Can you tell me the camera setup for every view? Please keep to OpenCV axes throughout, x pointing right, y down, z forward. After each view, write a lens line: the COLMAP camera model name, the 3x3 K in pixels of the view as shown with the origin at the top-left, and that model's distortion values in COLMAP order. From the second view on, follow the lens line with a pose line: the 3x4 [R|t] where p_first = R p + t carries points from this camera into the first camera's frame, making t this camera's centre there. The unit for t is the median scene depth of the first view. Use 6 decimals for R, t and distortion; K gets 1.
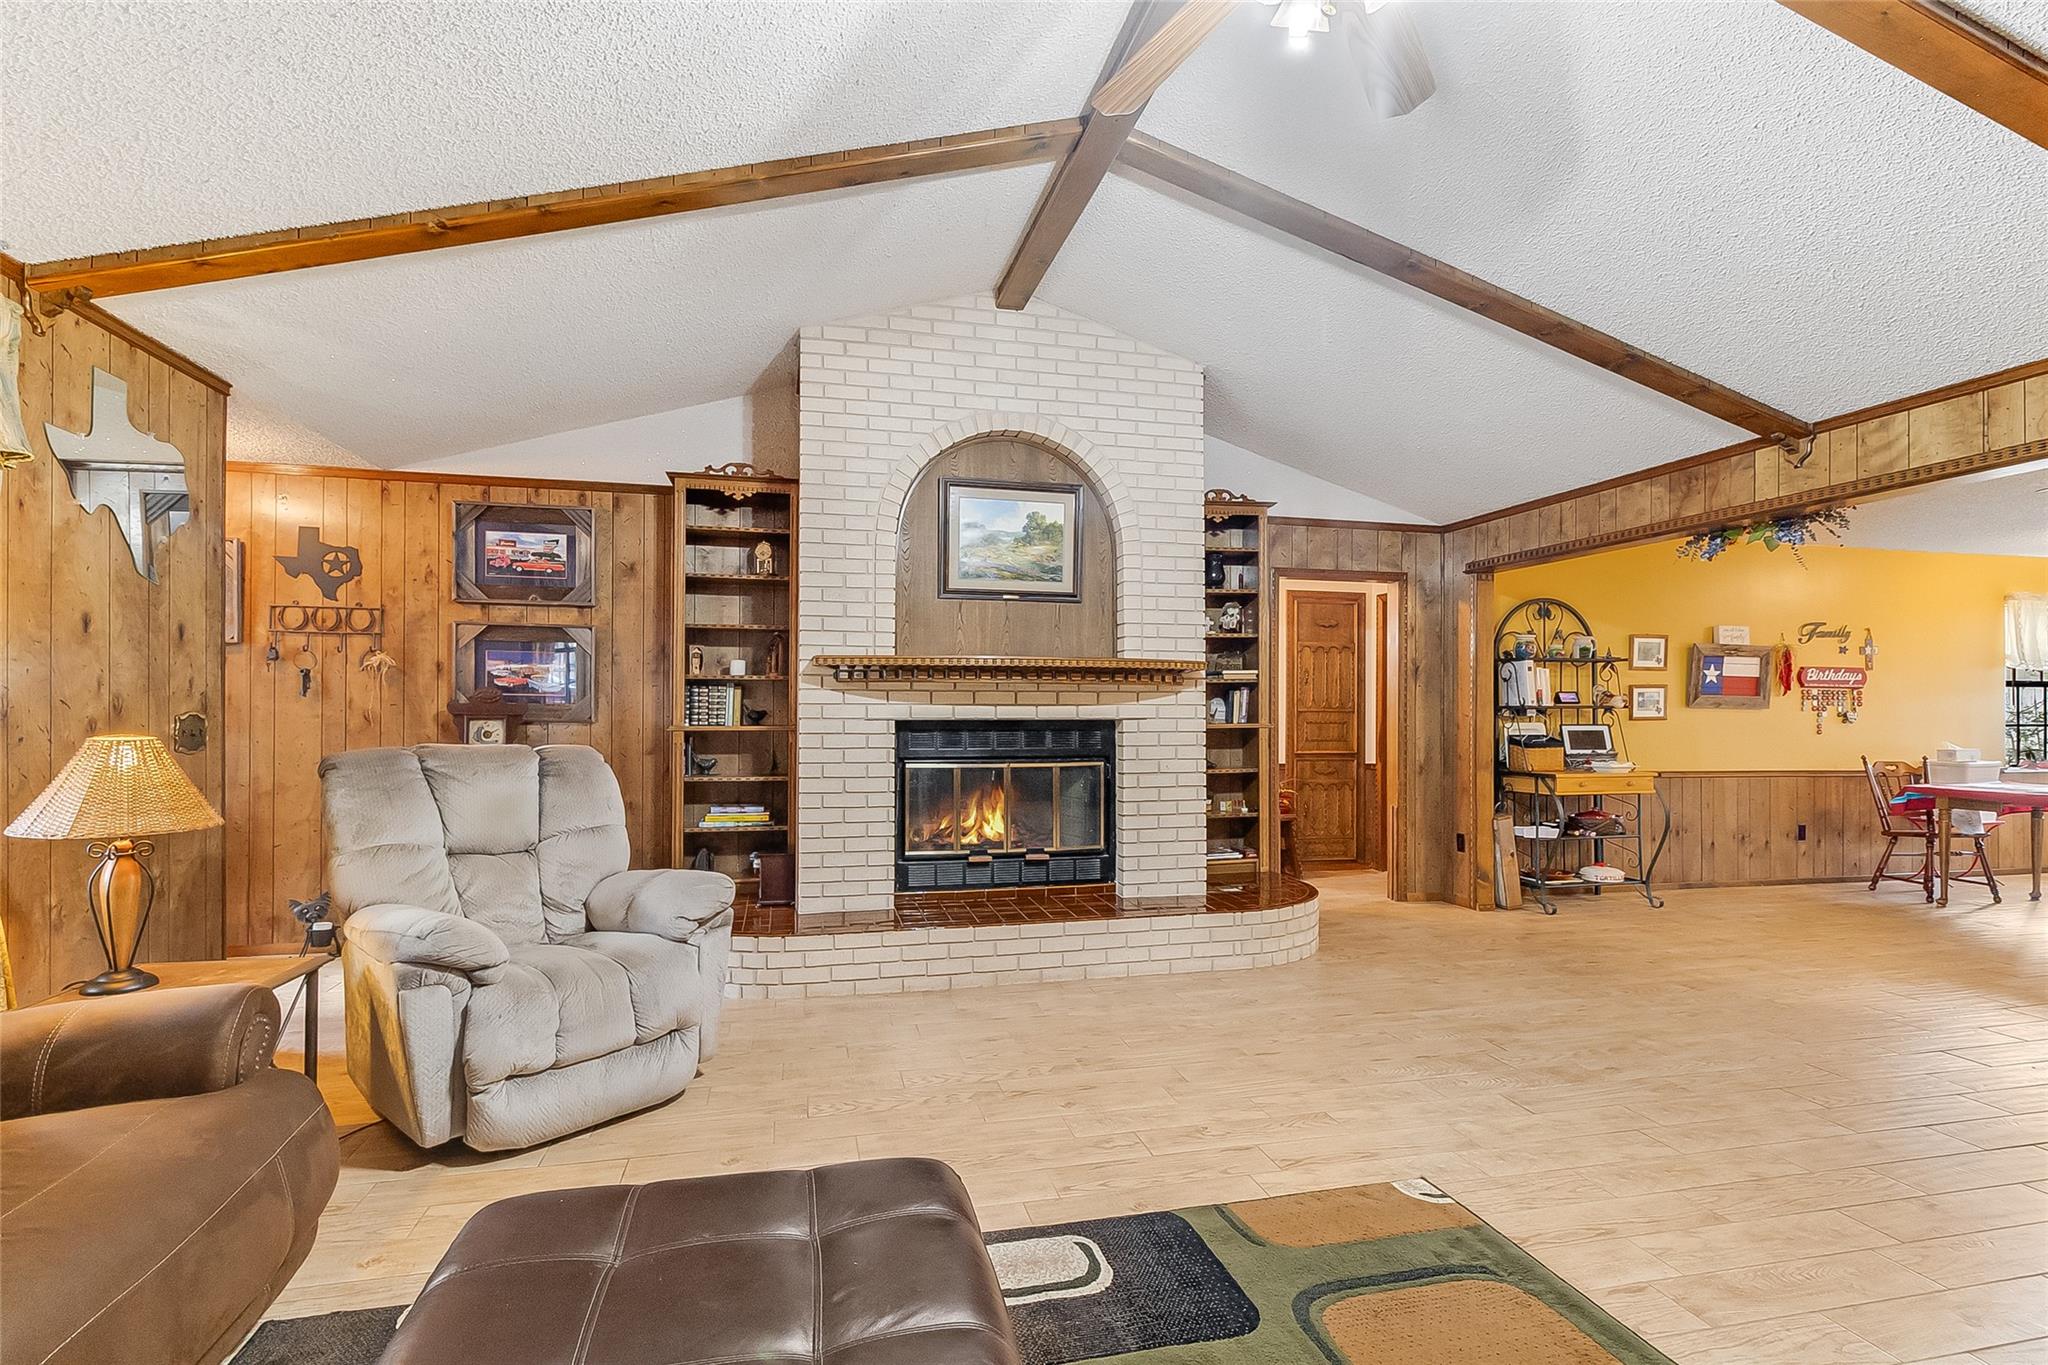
lens RADIAL K [[969.0, 0, 1015.6], [0, 969.0, 699.6], [0, 0, 1]] dist [0.005395, 0.000359]
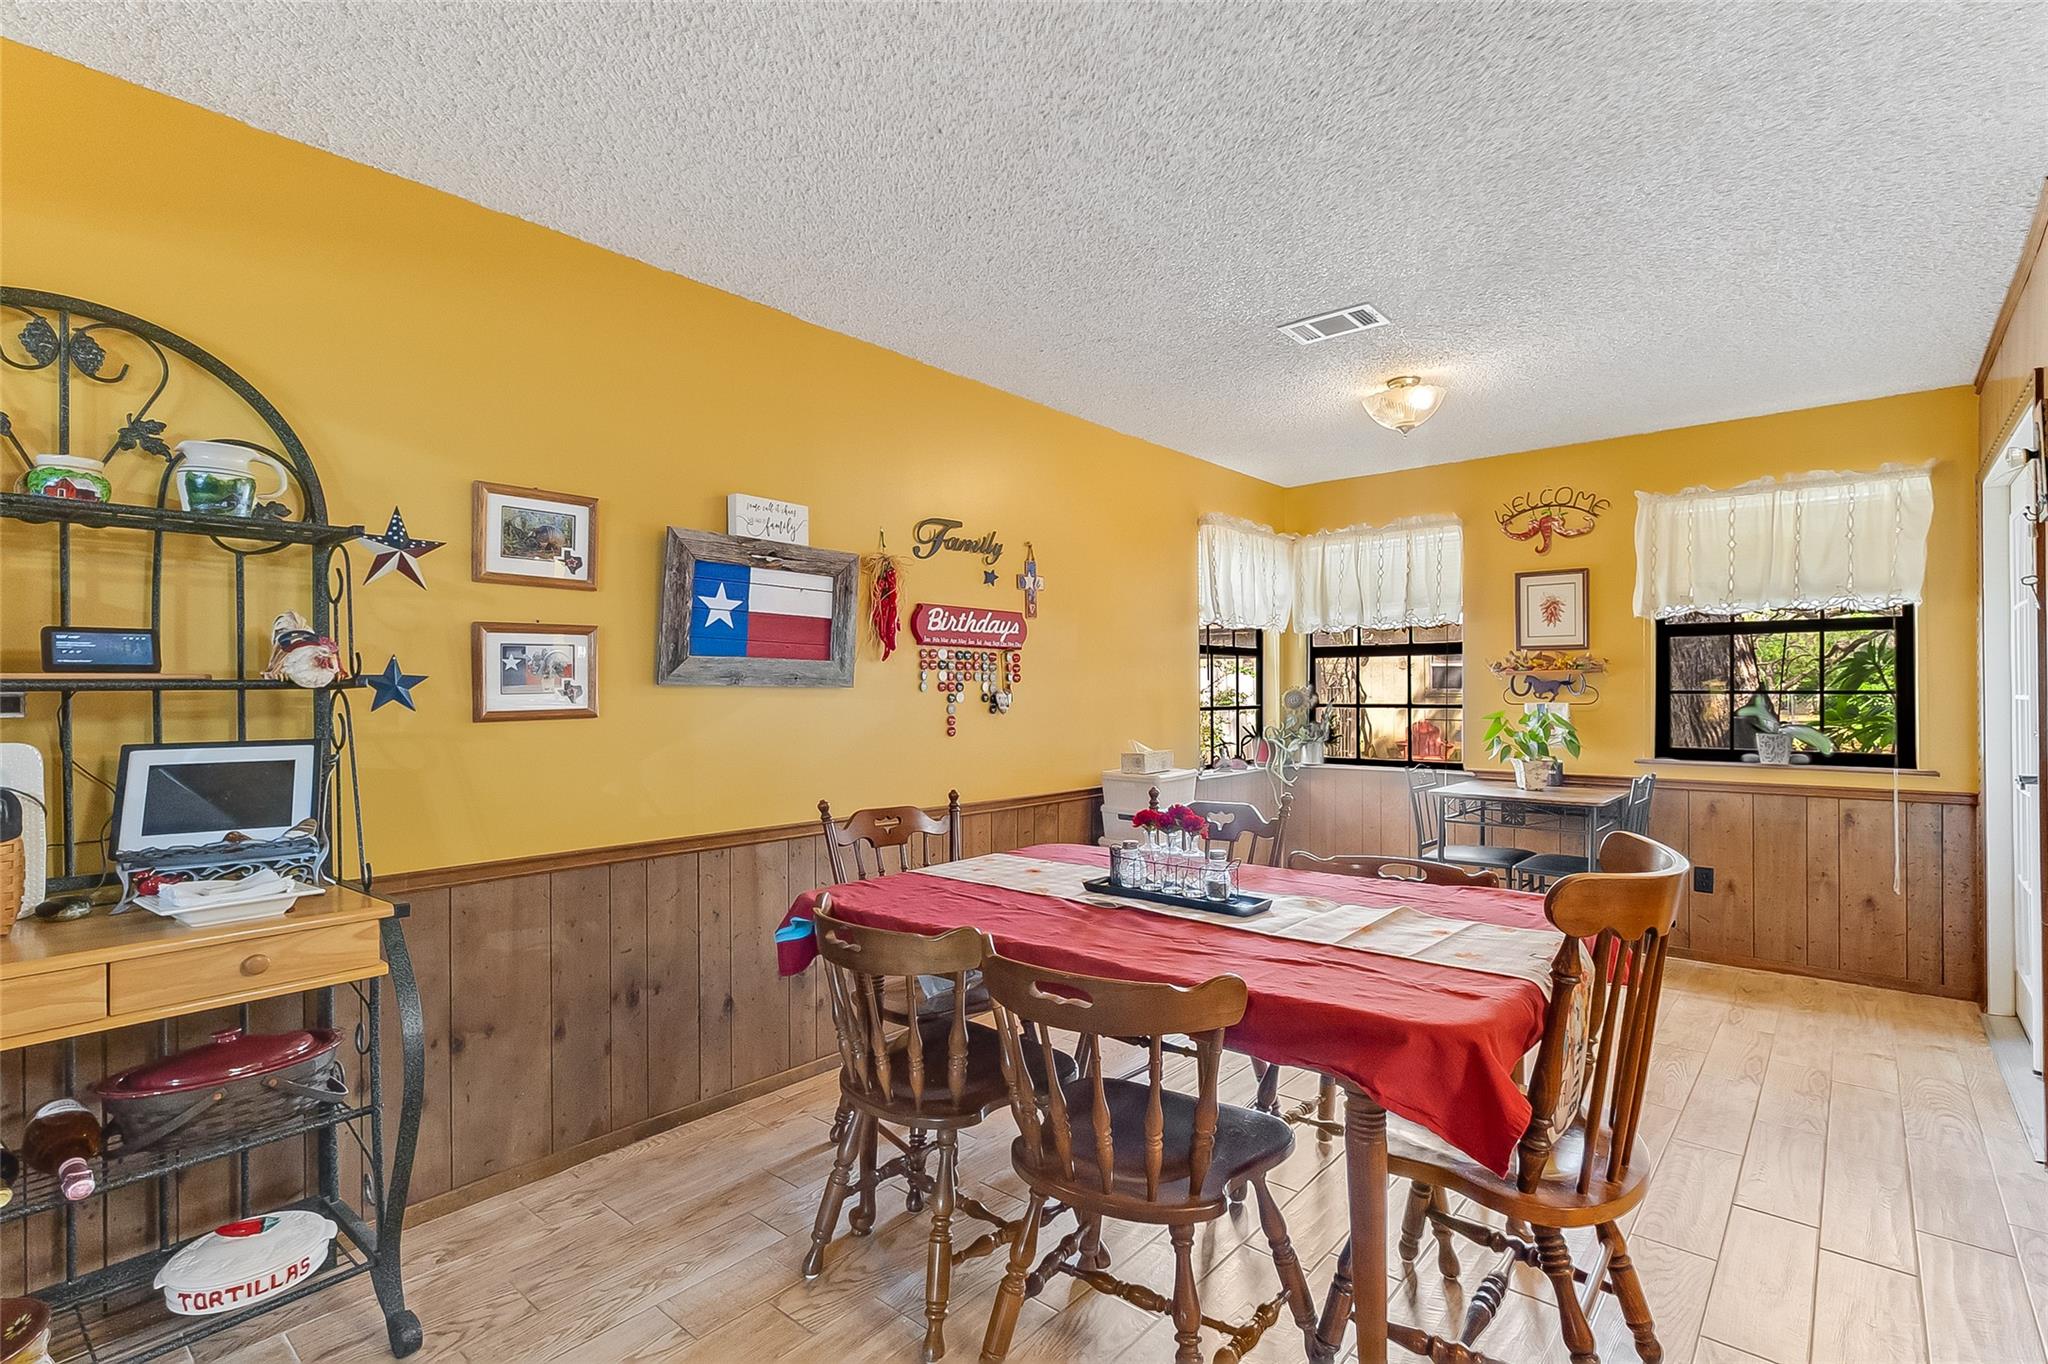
lens RADIAL K [[969.0, 0, 1010.8], [0, 969.0, 677.2], [0, 0, 1]] dist [0.005395, 0.000359]
pose [[0.817834, 0.001046, 0.575453, 0.571964], [0.003109, 0.999976, -0.006236, 0.007680], [-0.575446, 0.006889, 0.817811, 0.576005]]
